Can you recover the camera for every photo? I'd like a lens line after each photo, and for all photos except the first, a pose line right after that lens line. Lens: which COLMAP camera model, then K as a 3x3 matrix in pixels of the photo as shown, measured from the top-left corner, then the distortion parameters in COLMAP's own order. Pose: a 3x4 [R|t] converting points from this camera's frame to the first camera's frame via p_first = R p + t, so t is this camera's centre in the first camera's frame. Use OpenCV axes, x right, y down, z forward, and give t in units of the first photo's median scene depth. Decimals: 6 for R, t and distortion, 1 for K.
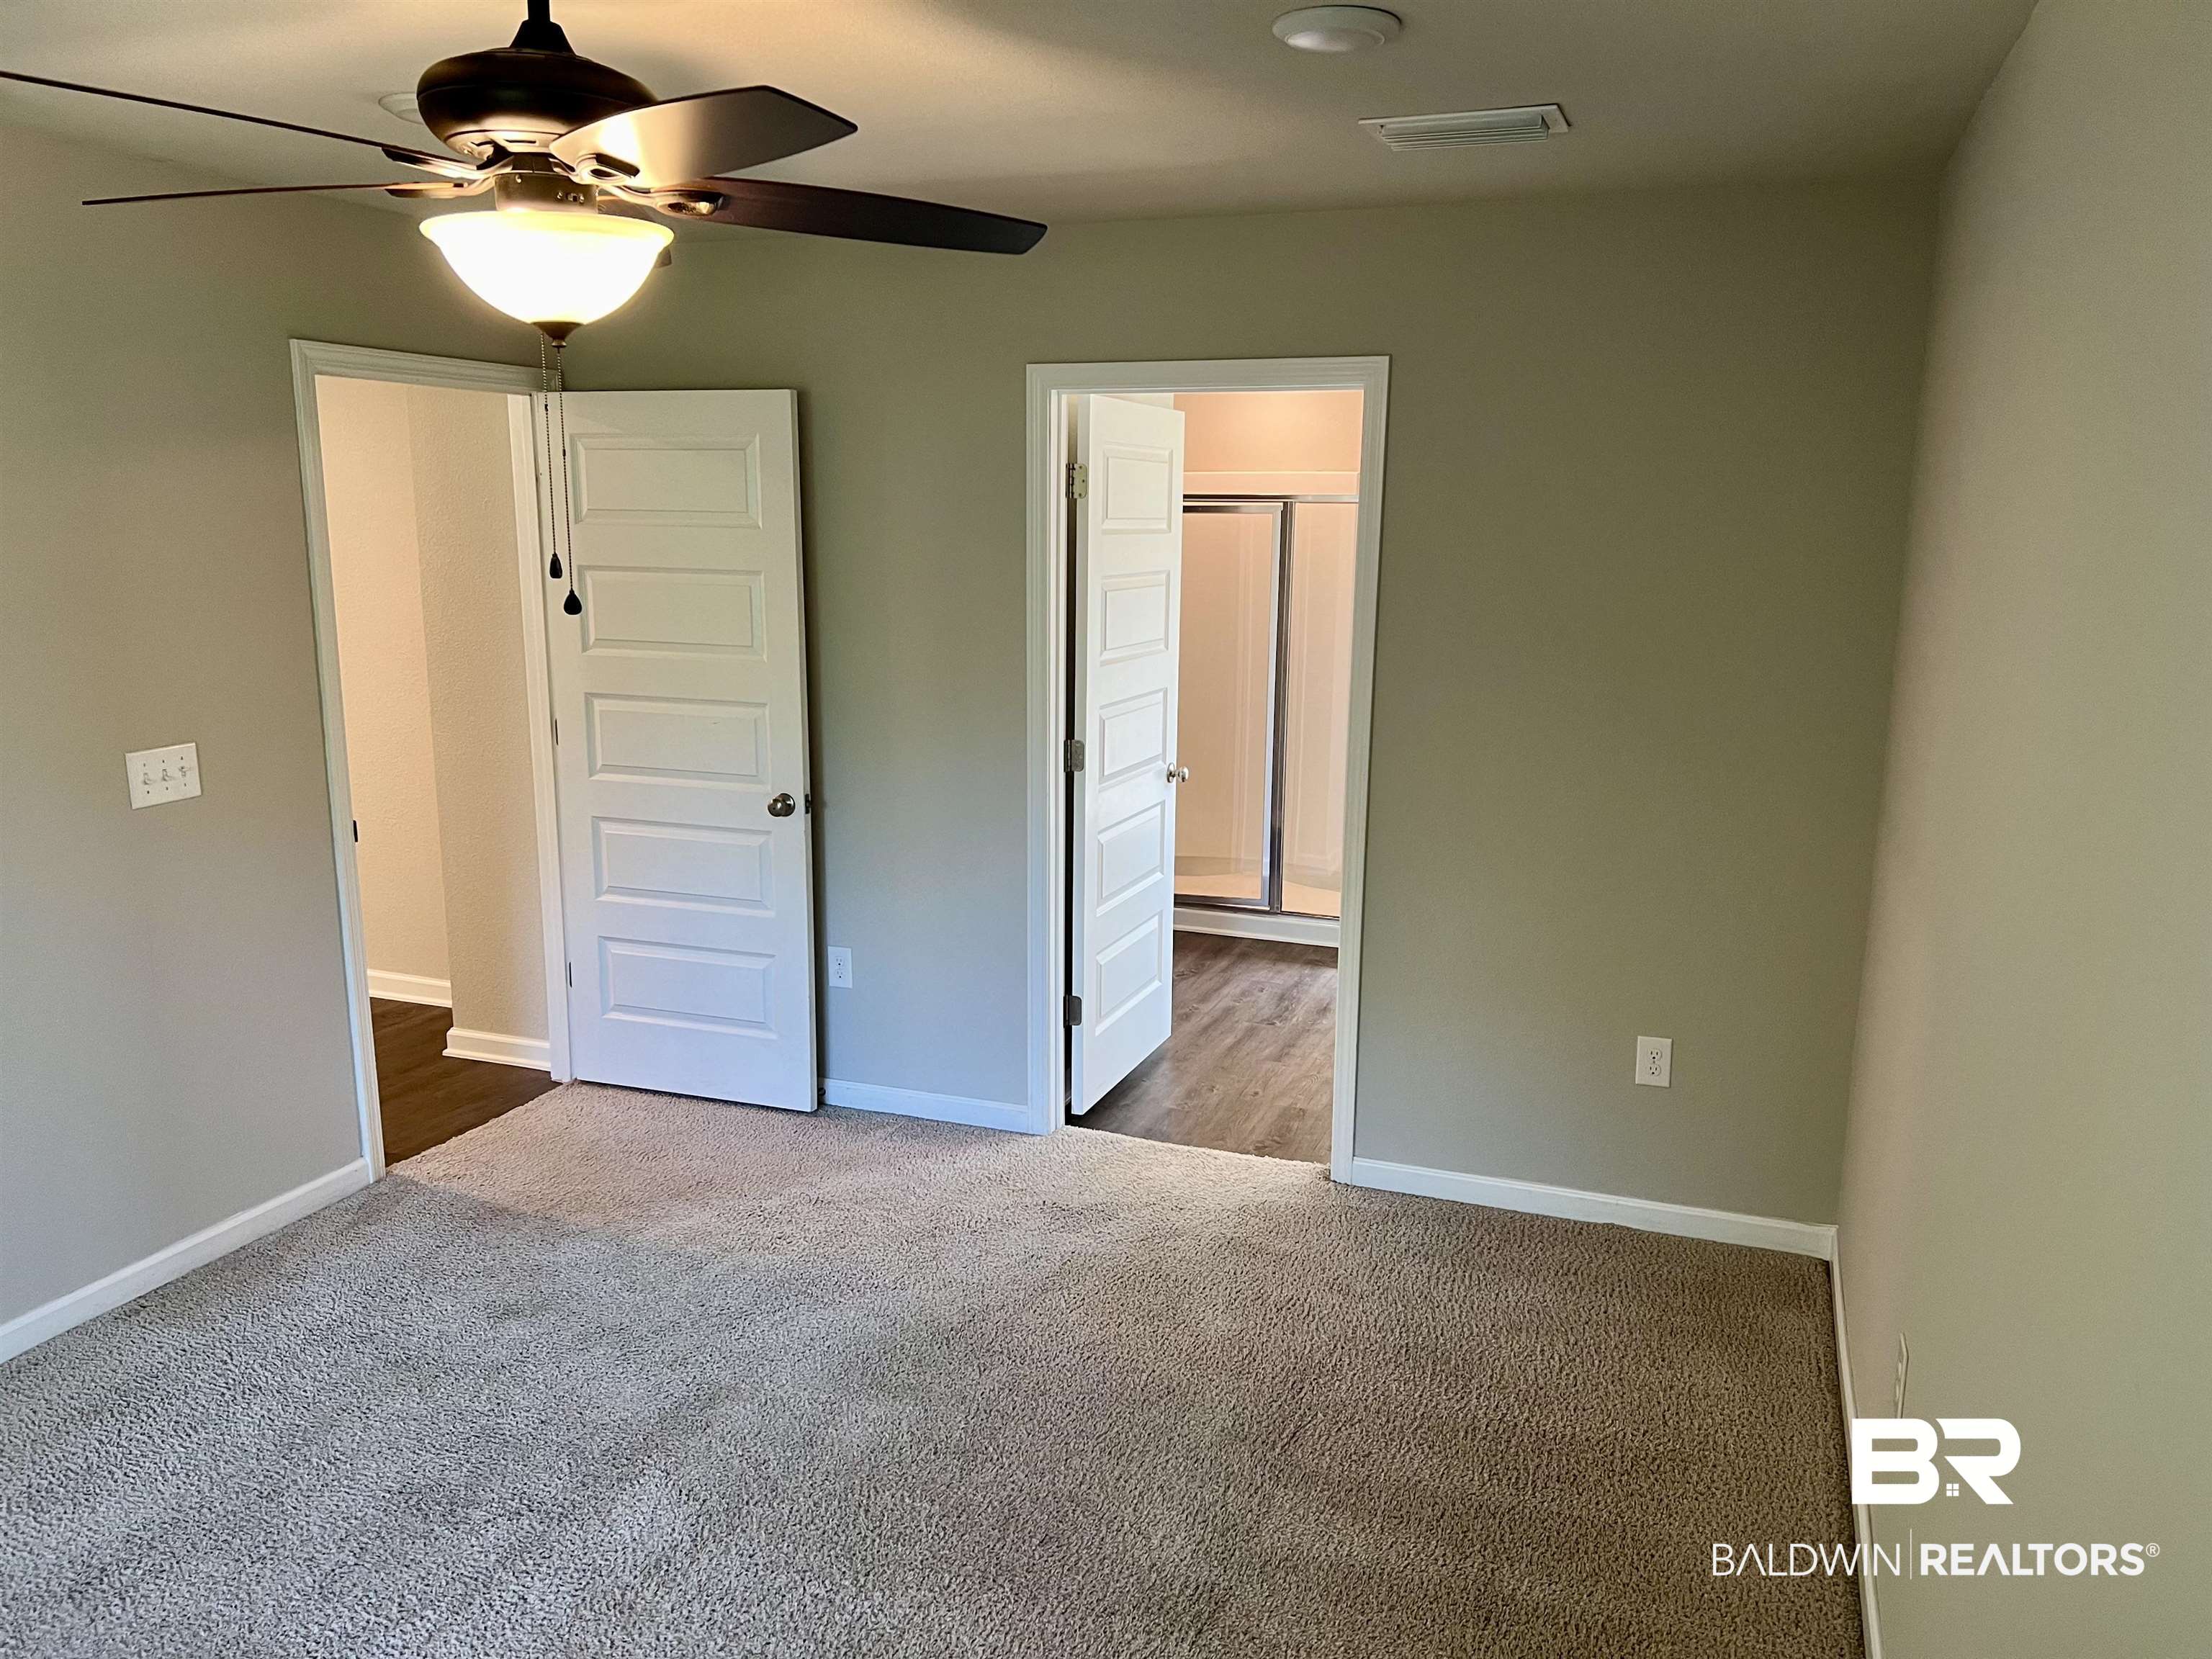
lens RADIAL K [[1664.5, 0, 1108.1], [0, 1664.5, 835.6], [0, 0, 1]] dist [0.043498, -0.053553]
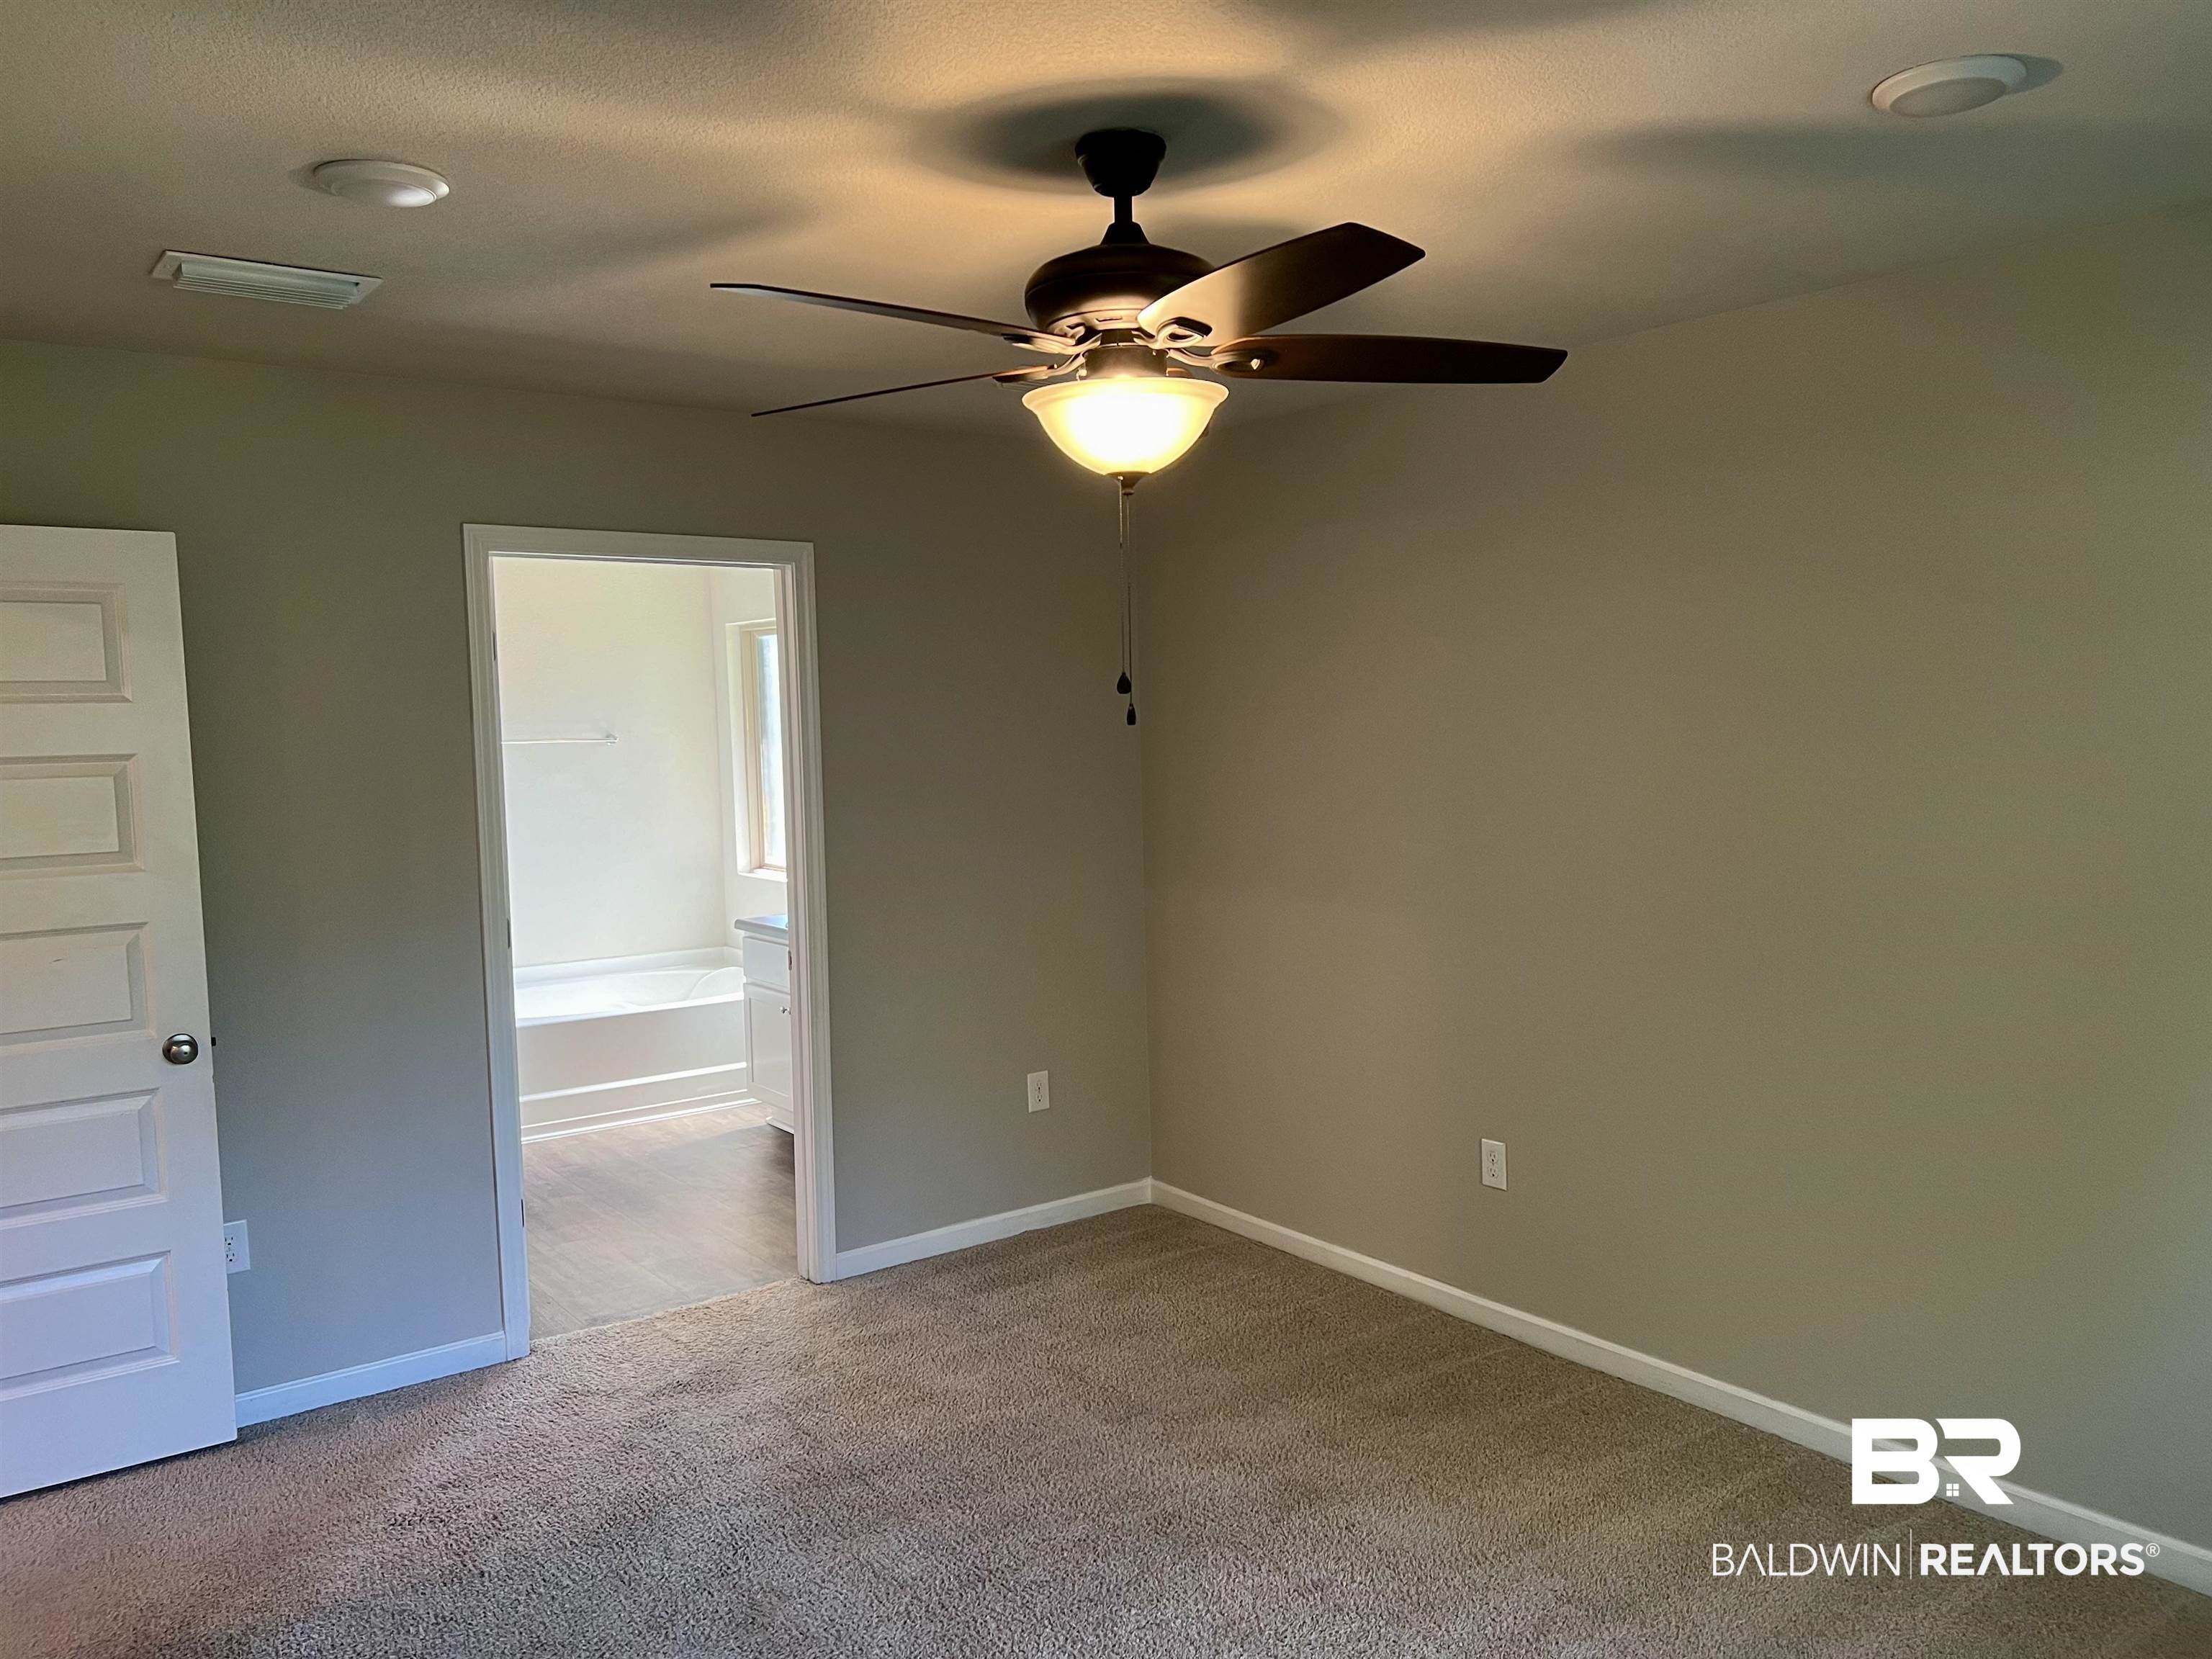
lens RADIAL K [[1664.5, 0, 1107.3], [0, 1664.5, 825.3], [0, 0, 1]] dist [0.043498, -0.053553]
pose [[0.533556, -0.078901, 0.842076, -0.707671], [0.188304, 0.981730, -0.027327, -0.020828], [-0.824536, 0.173147, 0.538665, 0.230315]]
